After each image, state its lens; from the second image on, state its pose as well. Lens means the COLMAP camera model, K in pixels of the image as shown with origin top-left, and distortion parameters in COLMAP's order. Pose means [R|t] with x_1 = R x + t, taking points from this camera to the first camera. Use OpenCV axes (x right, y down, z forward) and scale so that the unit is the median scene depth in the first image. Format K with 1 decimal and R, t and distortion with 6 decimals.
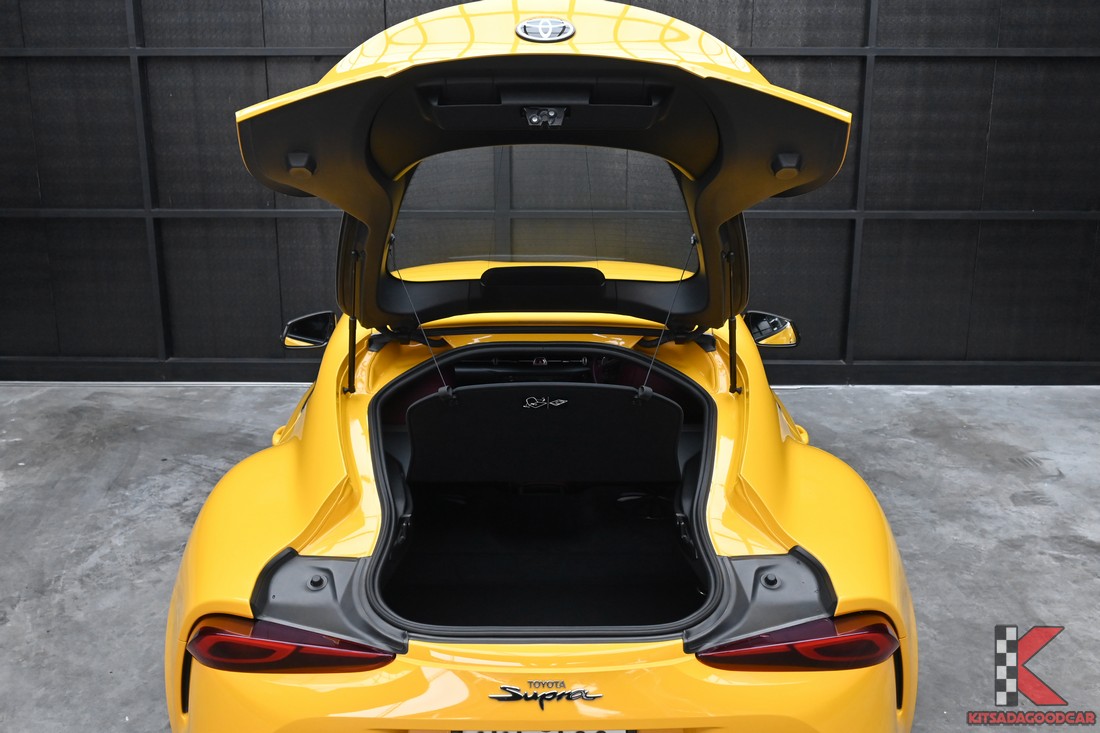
lens RADIAL K [[1032.3, 0, 544.9], [0, 1032.3, 369.0], [0, 0, 1]] dist [-0.003554, 0.000000]
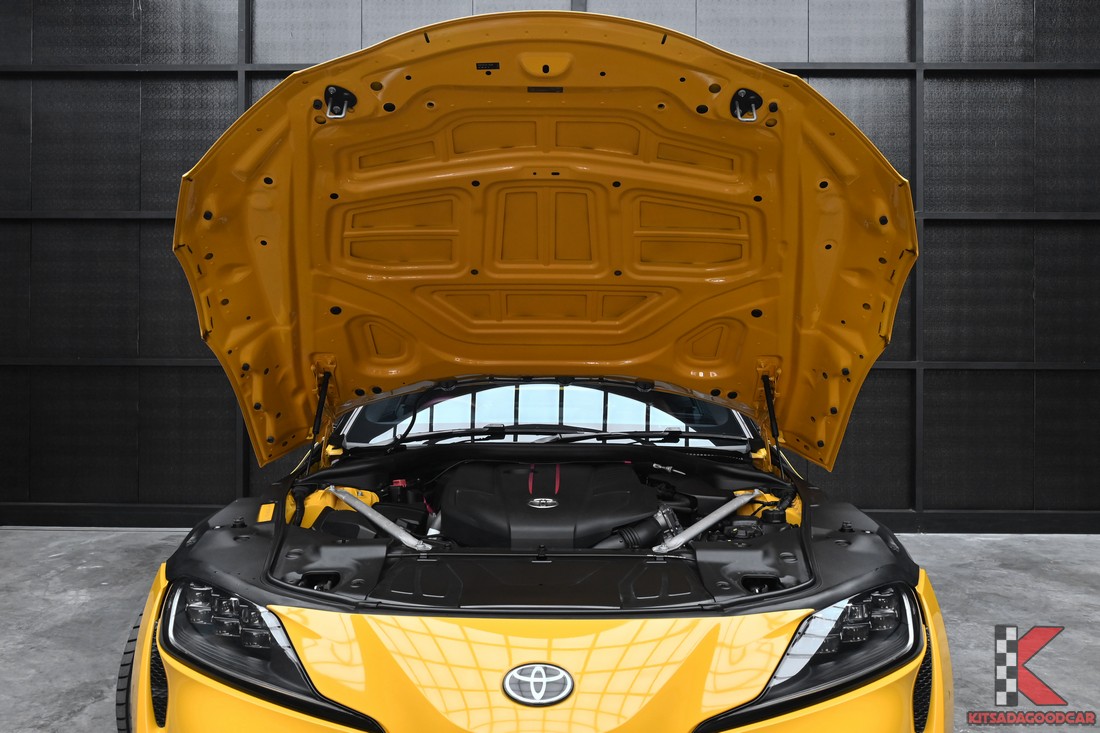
lens RADIAL K [[974.3, 0, 548.2], [0, 974.3, 365.1], [0, 0, 1]] dist [-0.005534, 0.006383]
pose [[0.999988, 0.004324, -0.002274, -0.072874], [-0.004753, 0.968592, -0.248612, 0.103193], [0.001128, 0.248619, 0.968601, 0.044614]]
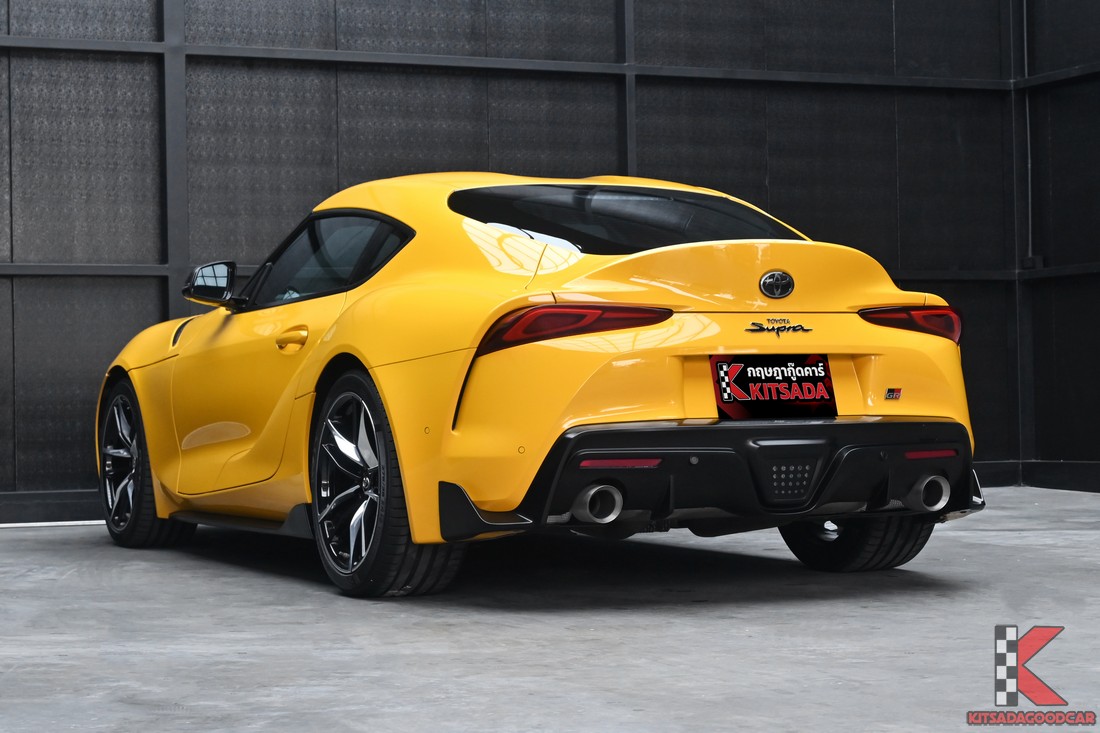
lens RADIAL K [[2363.7, 0, 540.6], [0, 2363.7, 363.2], [0, 0, 1]] dist [0.041090, 0.000000]
pose [[0.912913, -0.015287, 0.407868, -0.503283], [0.119874, 0.965270, -0.232130, 0.332578], [-0.390154, 0.260808, 0.883040, -0.539516]]
